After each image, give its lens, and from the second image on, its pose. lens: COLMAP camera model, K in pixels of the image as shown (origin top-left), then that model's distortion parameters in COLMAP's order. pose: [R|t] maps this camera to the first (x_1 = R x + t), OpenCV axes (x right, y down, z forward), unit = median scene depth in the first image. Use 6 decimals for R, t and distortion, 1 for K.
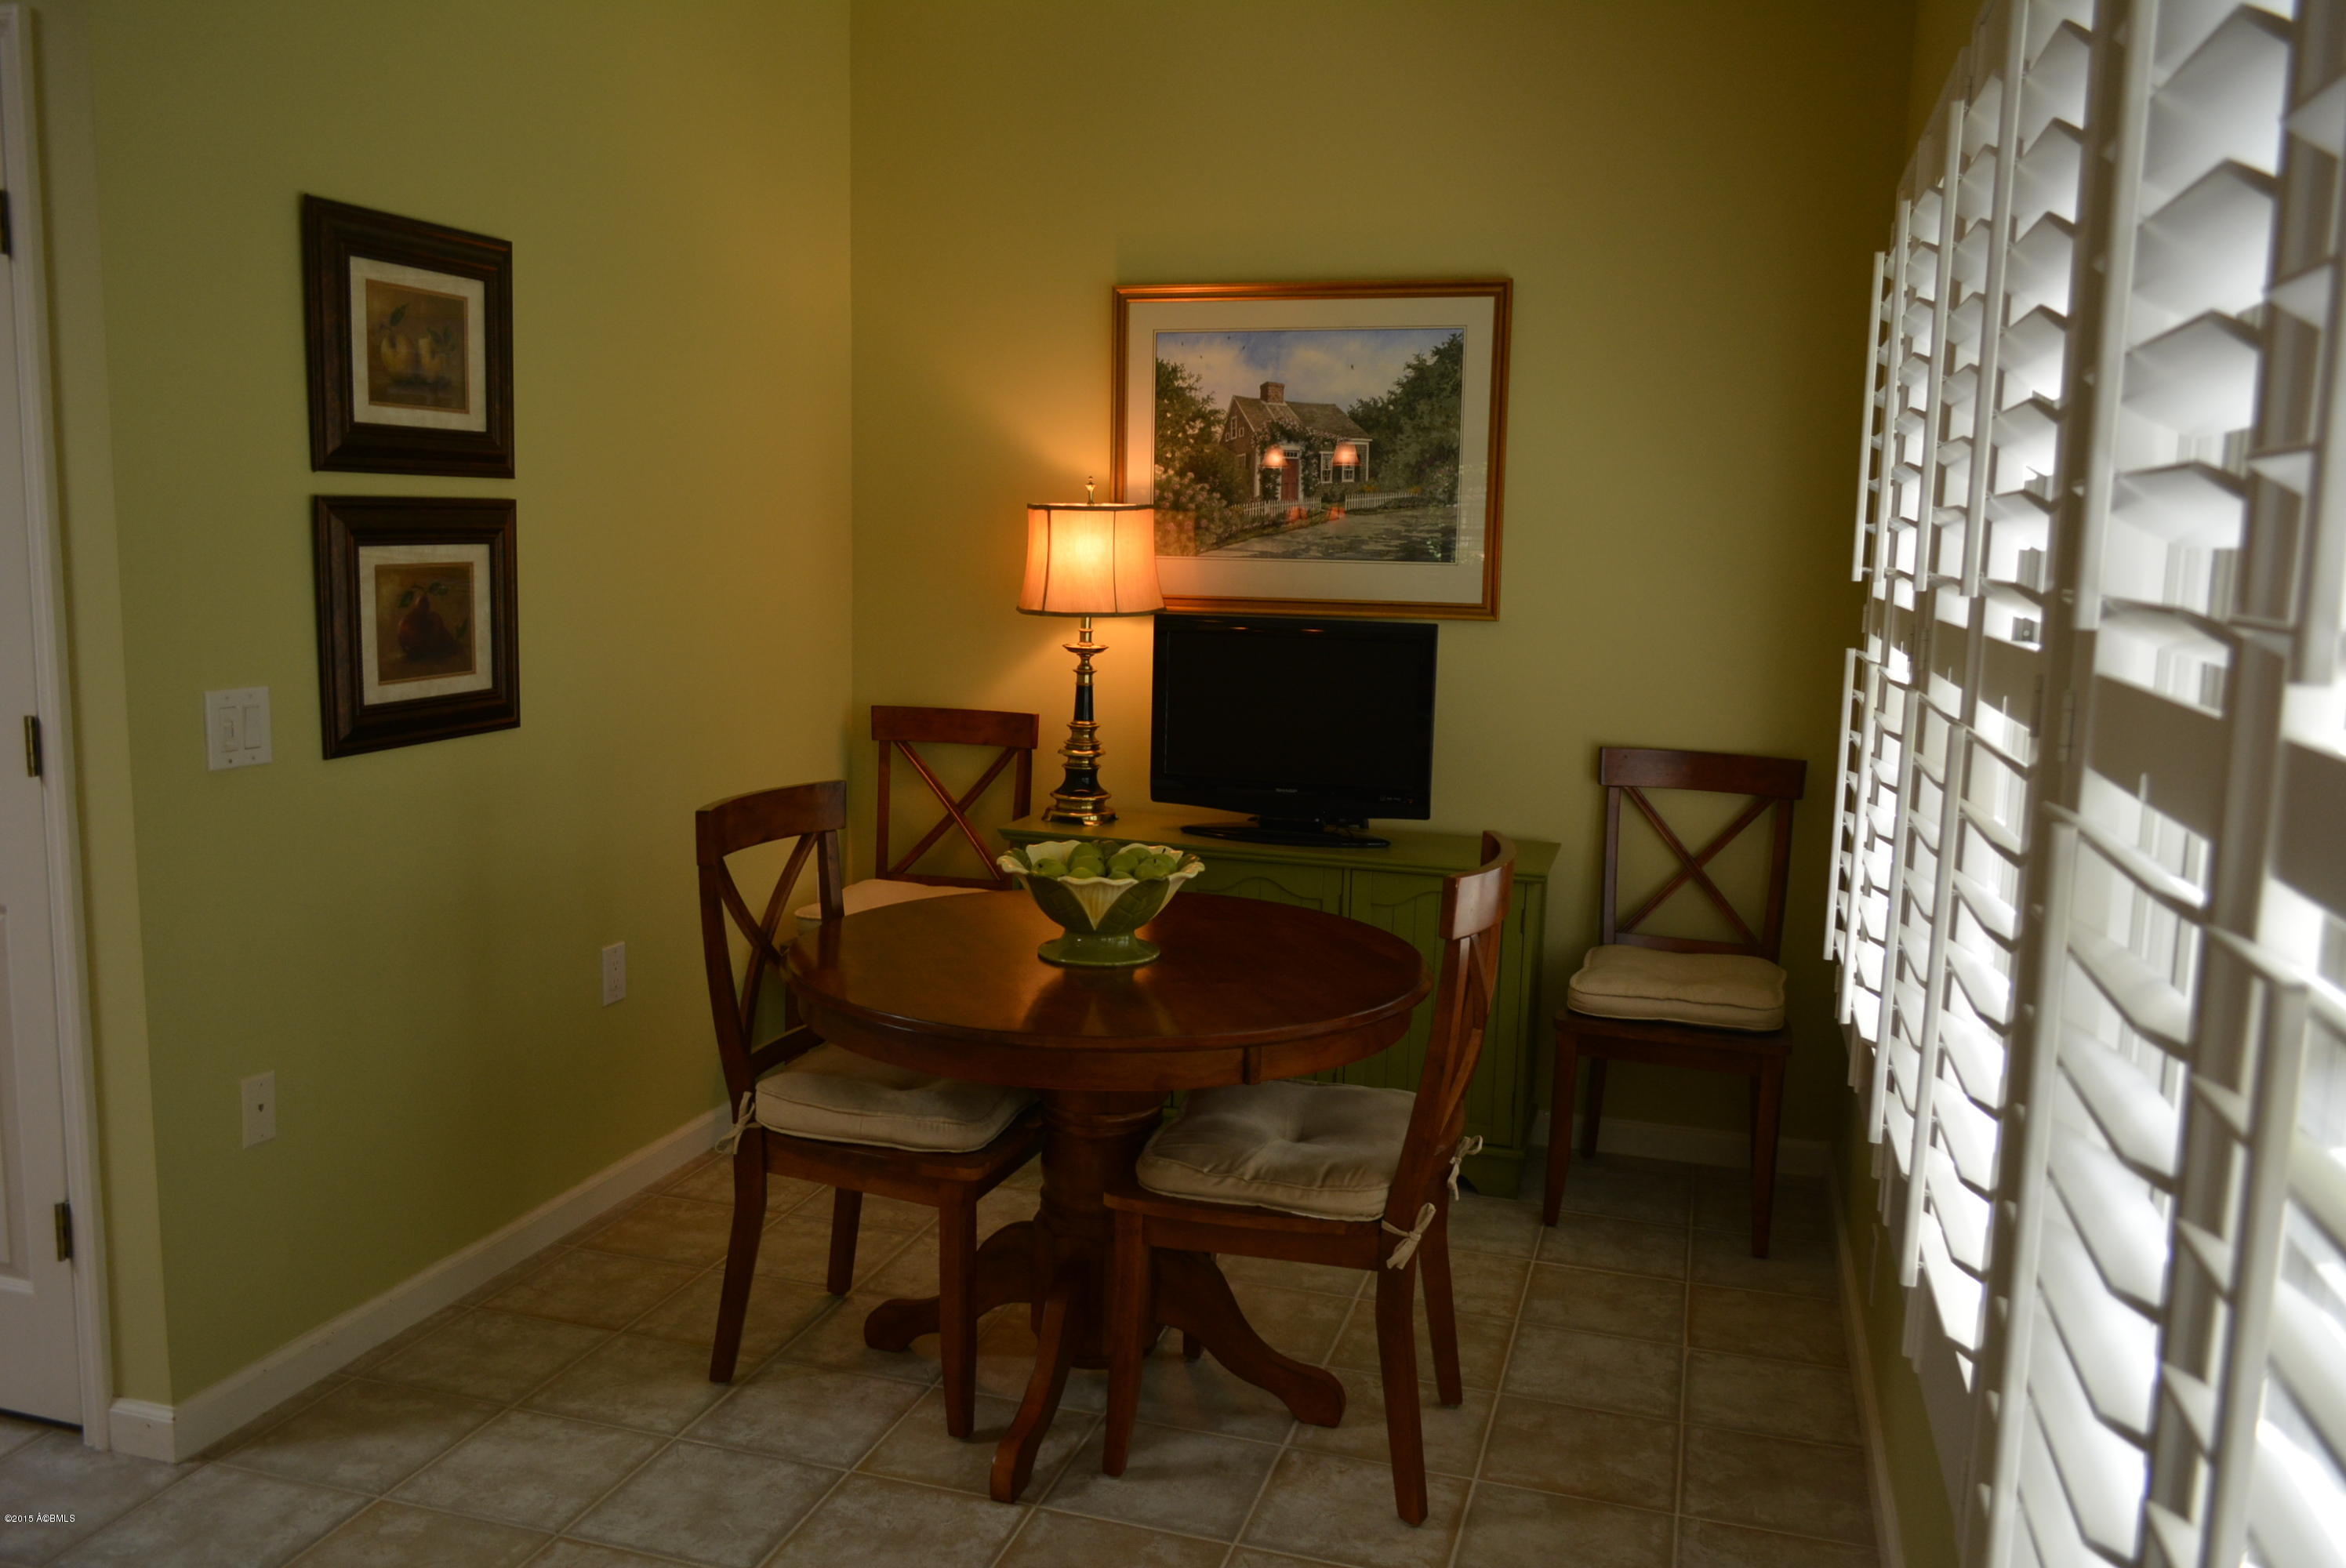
lens RADIAL K [[1819.4, 0, 1173.7], [0, 1819.4, 780.5], [0, 0, 1]] dist [-0.020463, 0.010849]
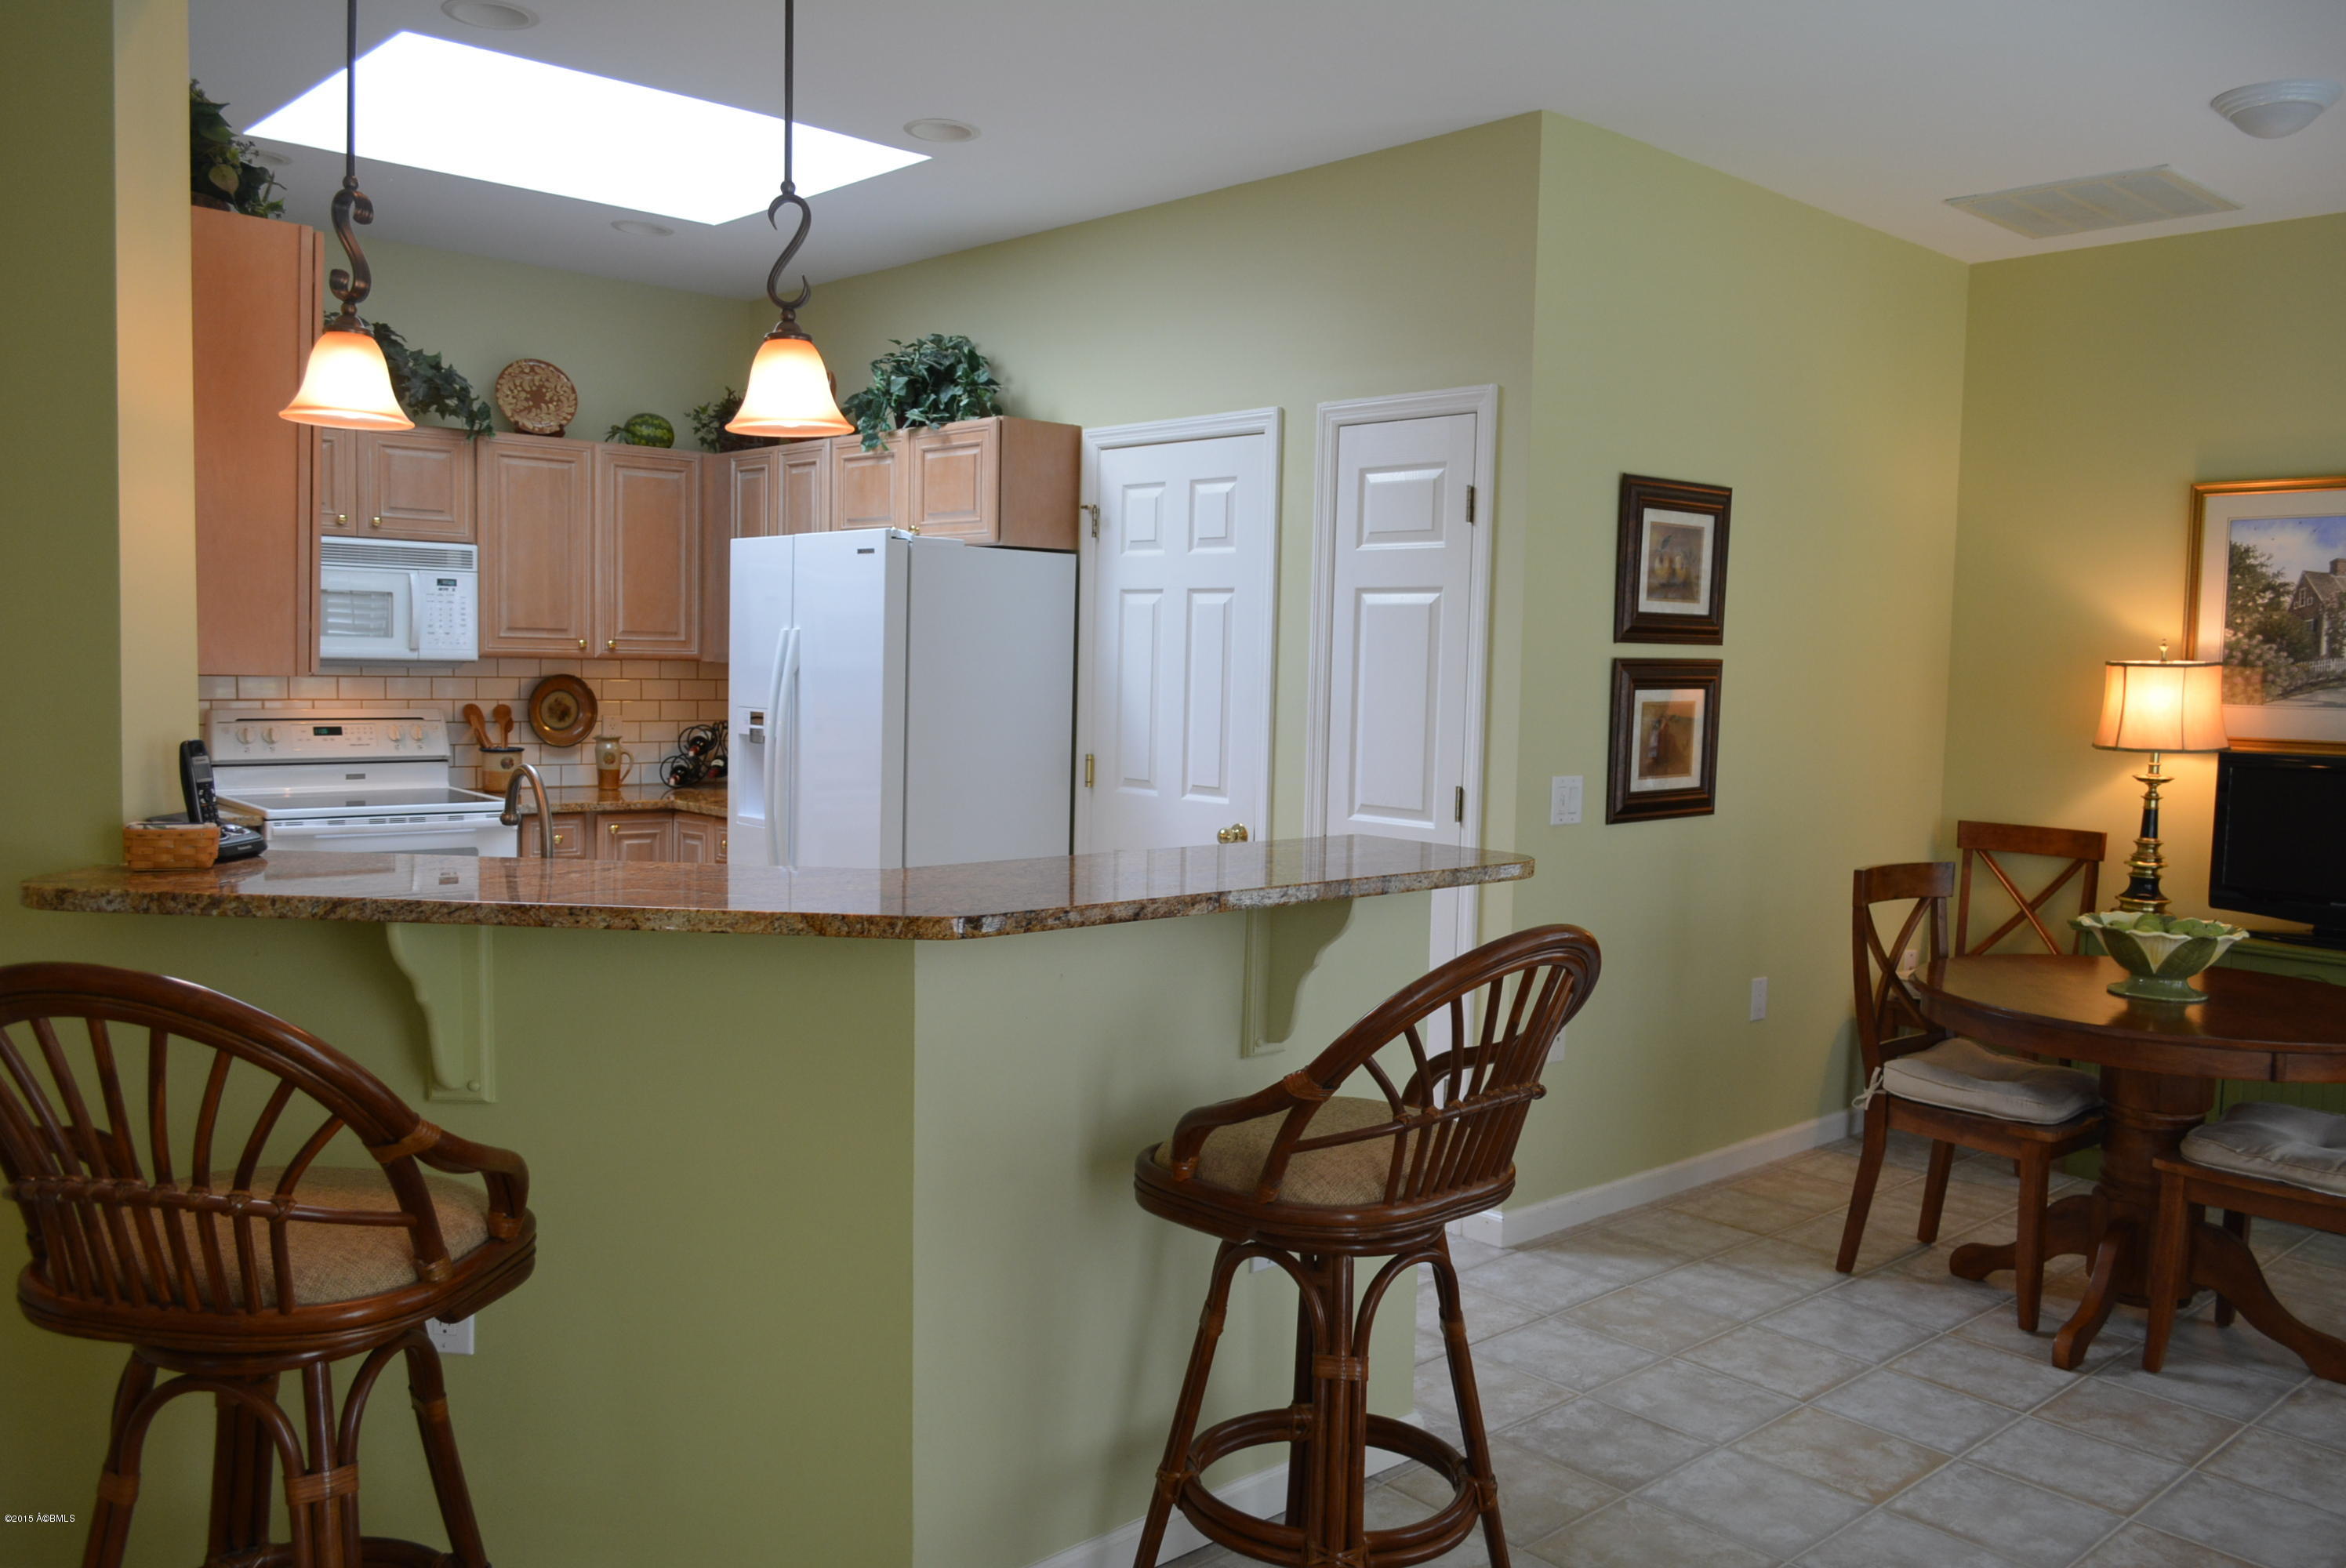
lens RADIAL K [[1819.4, 0, 1172.2], [0, 1819.4, 791.0], [0, 0, 1]] dist [-0.020463, 0.010849]
pose [[0.856571, 0.036618, -0.514728, 0.018650], [-0.074772, 0.995760, -0.053591, 0.070108], [0.510583, 0.084391, 0.855677, -0.528359]]
